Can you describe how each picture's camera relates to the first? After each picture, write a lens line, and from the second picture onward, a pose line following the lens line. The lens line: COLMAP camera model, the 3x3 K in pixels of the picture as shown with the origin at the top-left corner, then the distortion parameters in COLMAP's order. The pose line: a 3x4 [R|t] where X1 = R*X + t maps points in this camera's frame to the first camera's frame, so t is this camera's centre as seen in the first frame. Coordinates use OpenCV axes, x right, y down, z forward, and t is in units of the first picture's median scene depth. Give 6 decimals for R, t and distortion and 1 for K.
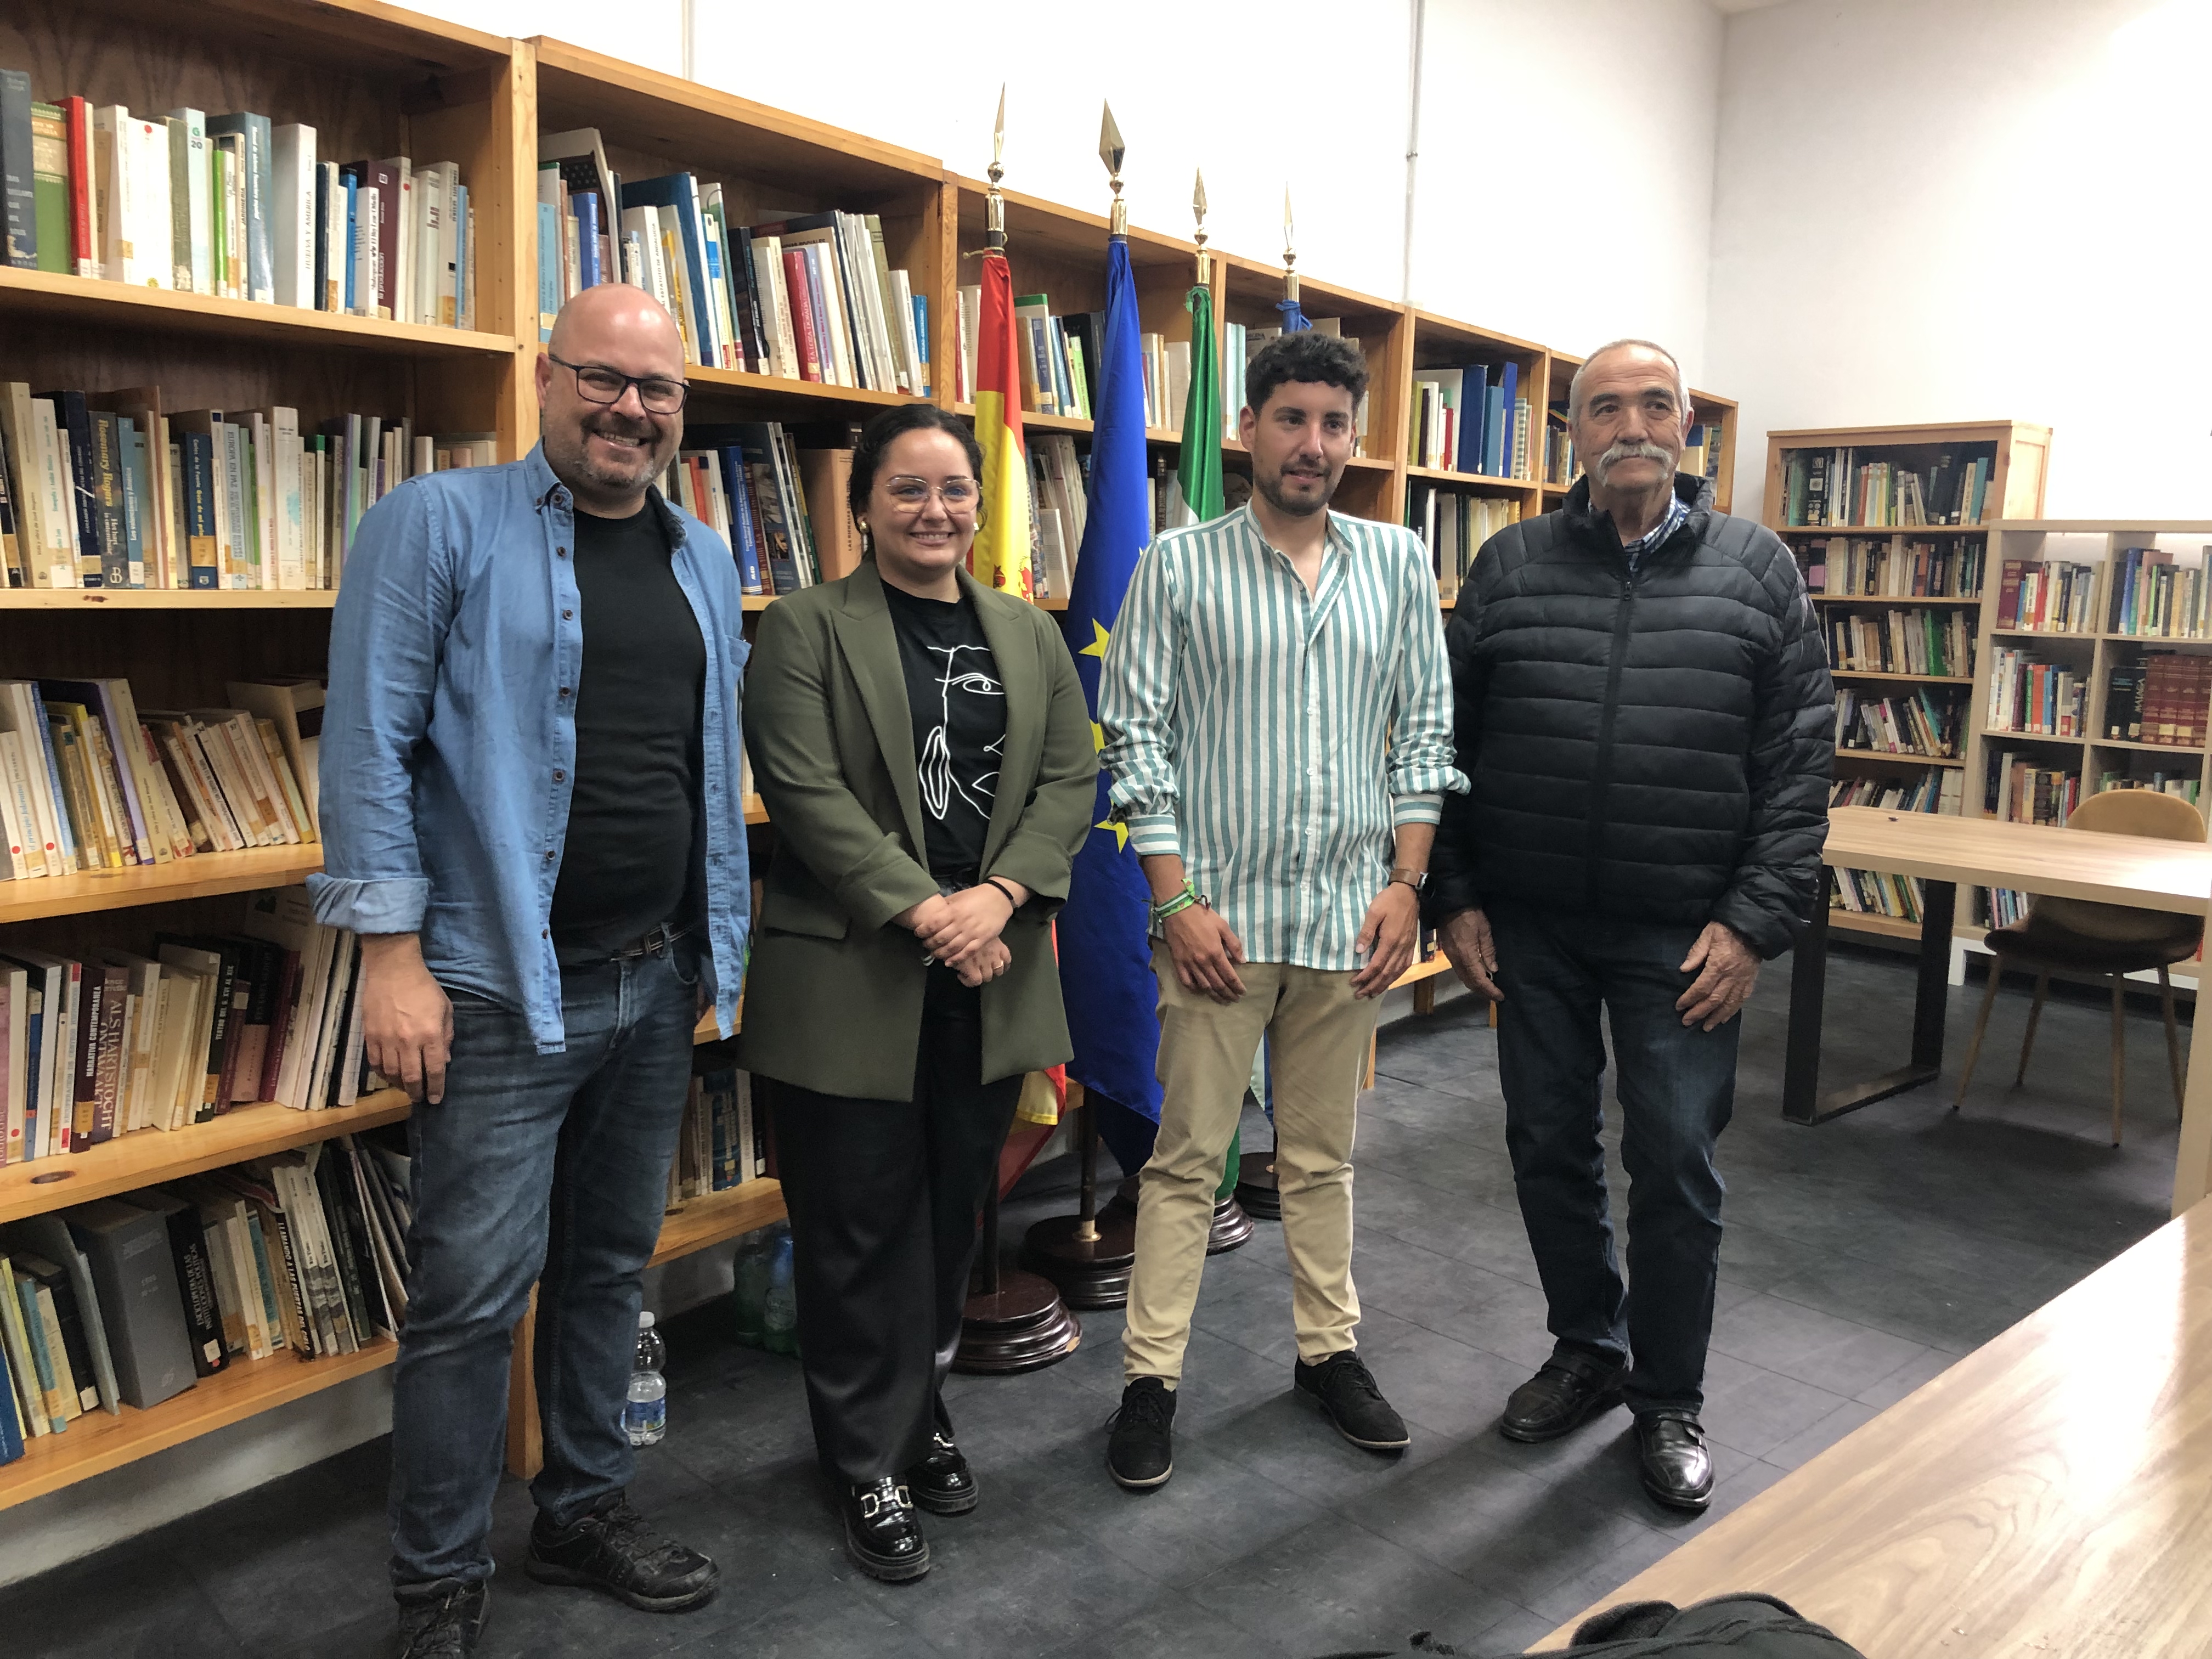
lens RADIAL K [[1855.3, 0, 1104.9], [0, 1855.3, 836.4], [0, 0, 1]] dist [-0.011805, 0.036060]
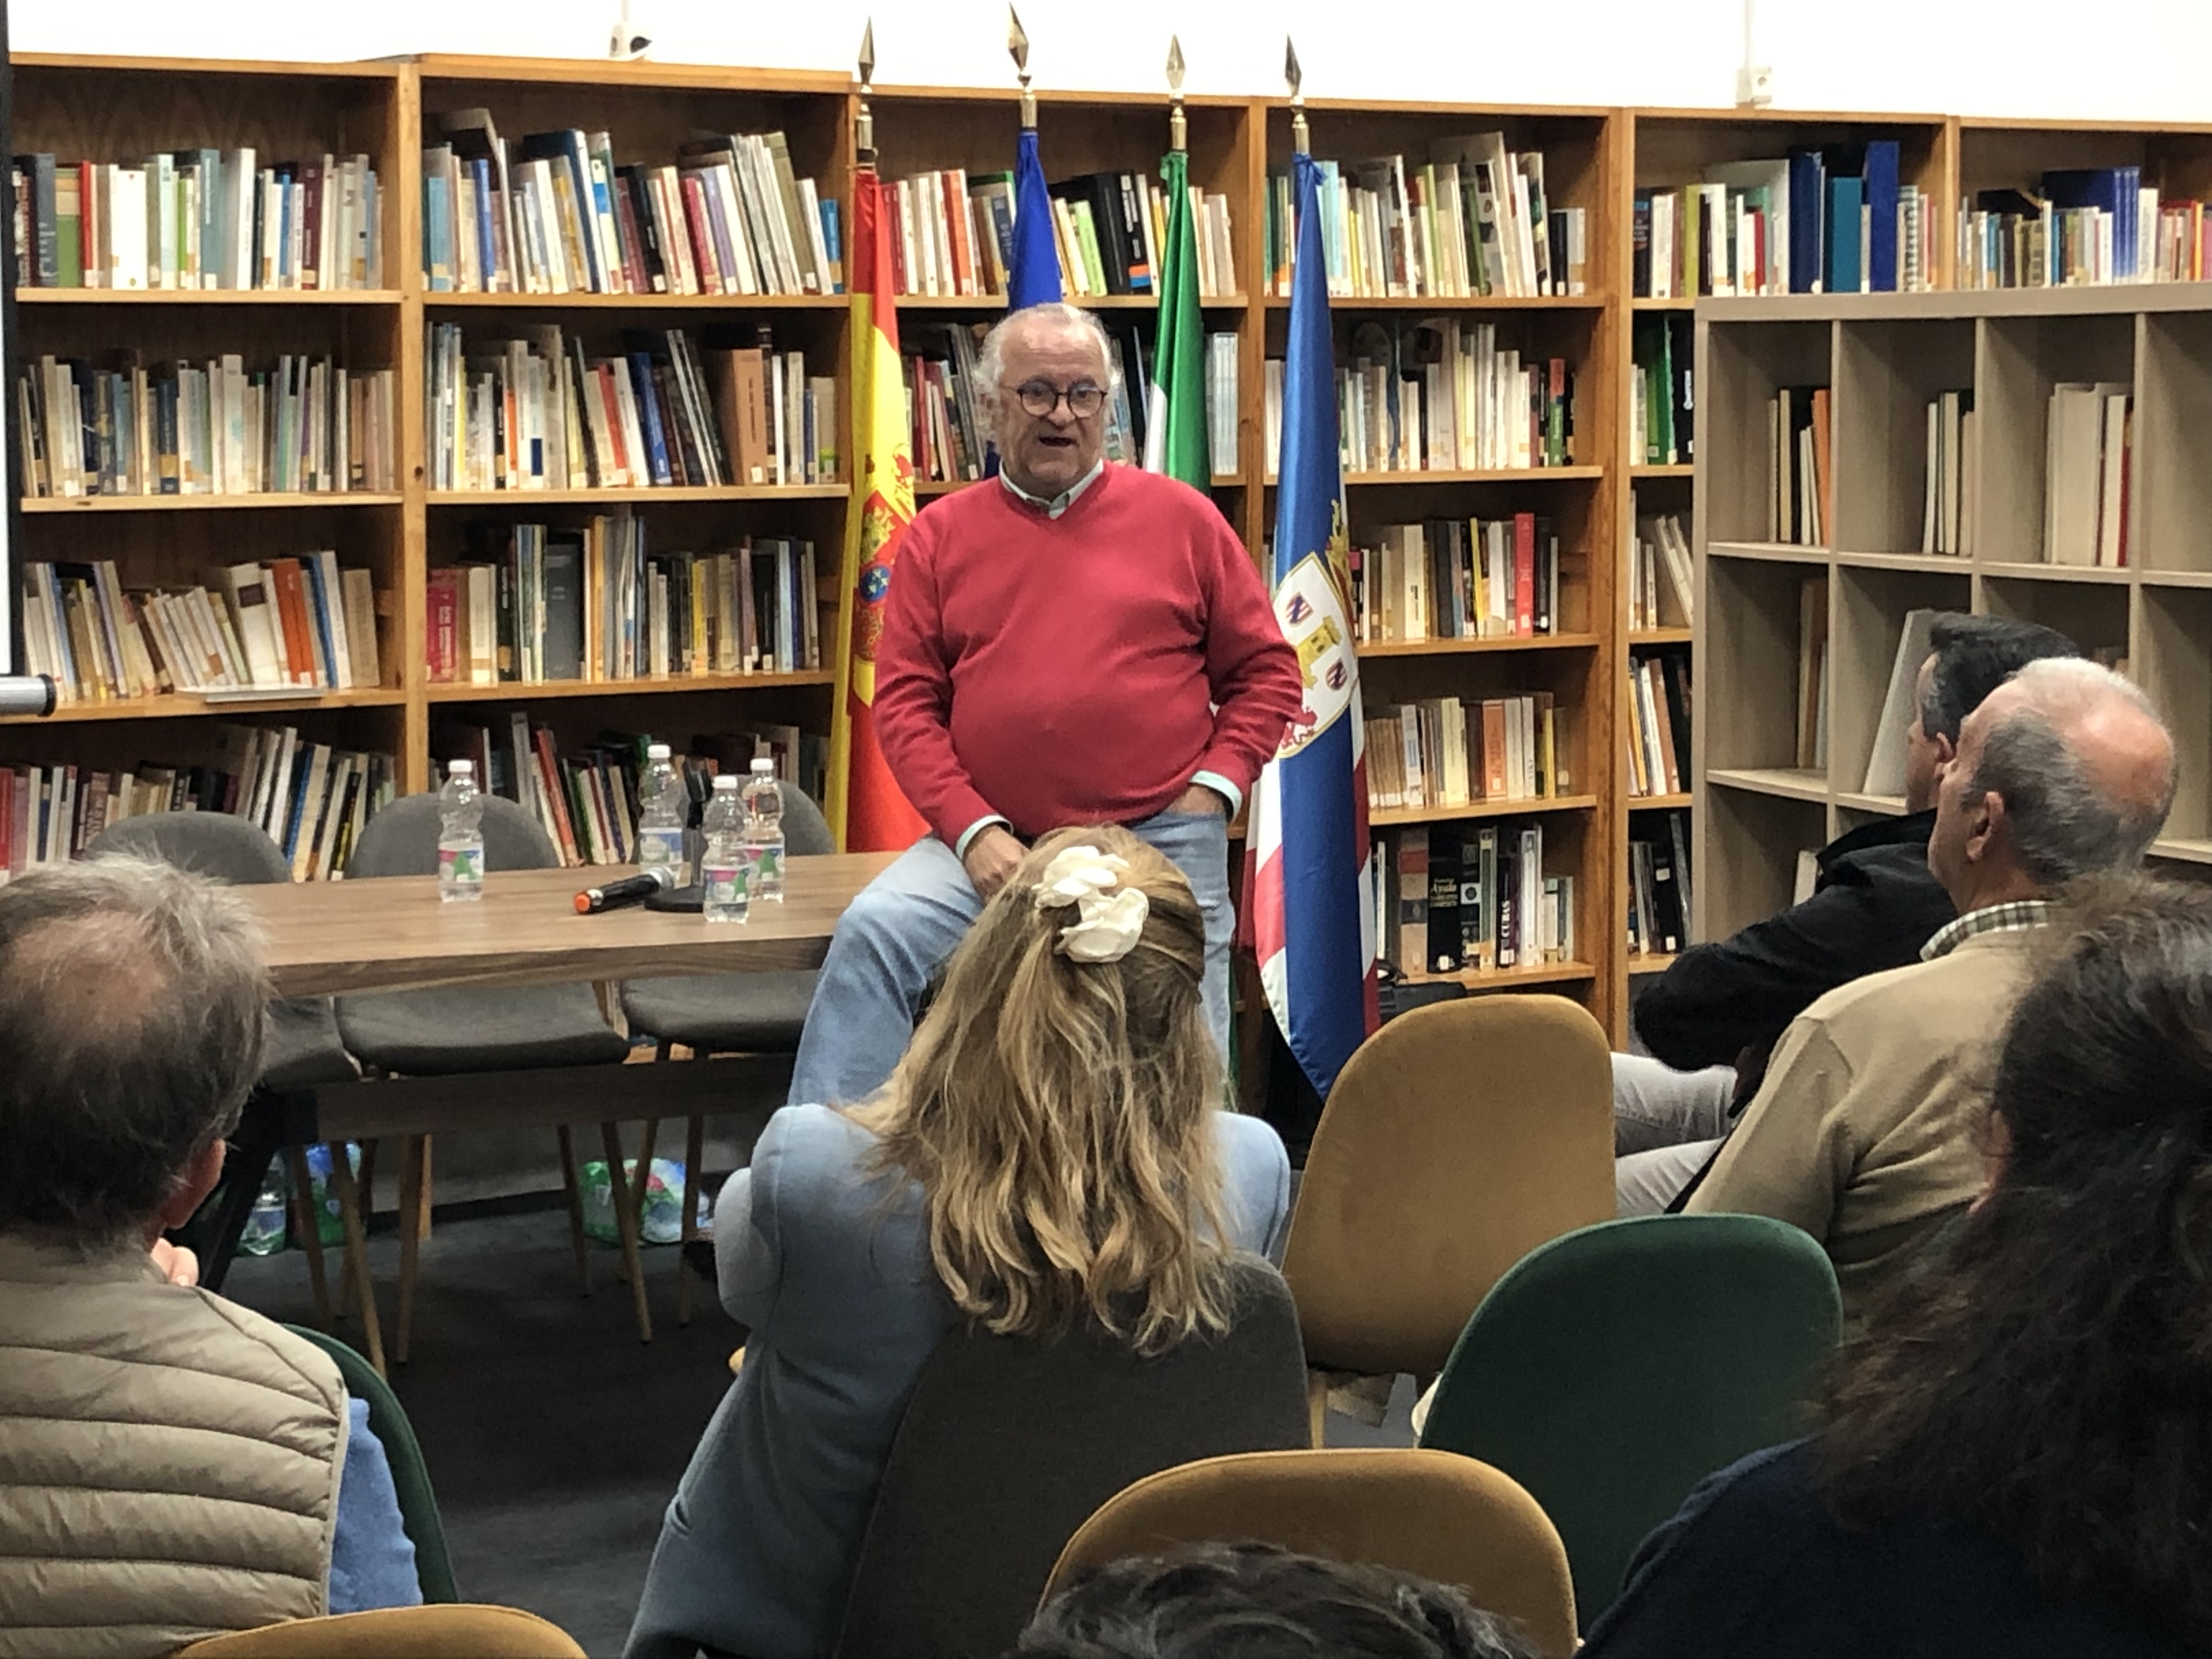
lens RADIAL K [[4501.4, 0, 1106.9], [0, 4501.4, 828.4], [0, 0, 1]] dist [0.022442, 0.000000]
pose [[0.931788, 0.017040, -0.362603, 1.279645], [-0.030031, 0.999092, -0.030219, 0.178936], [0.361759, 0.039047, 0.931454, -1.711340]]
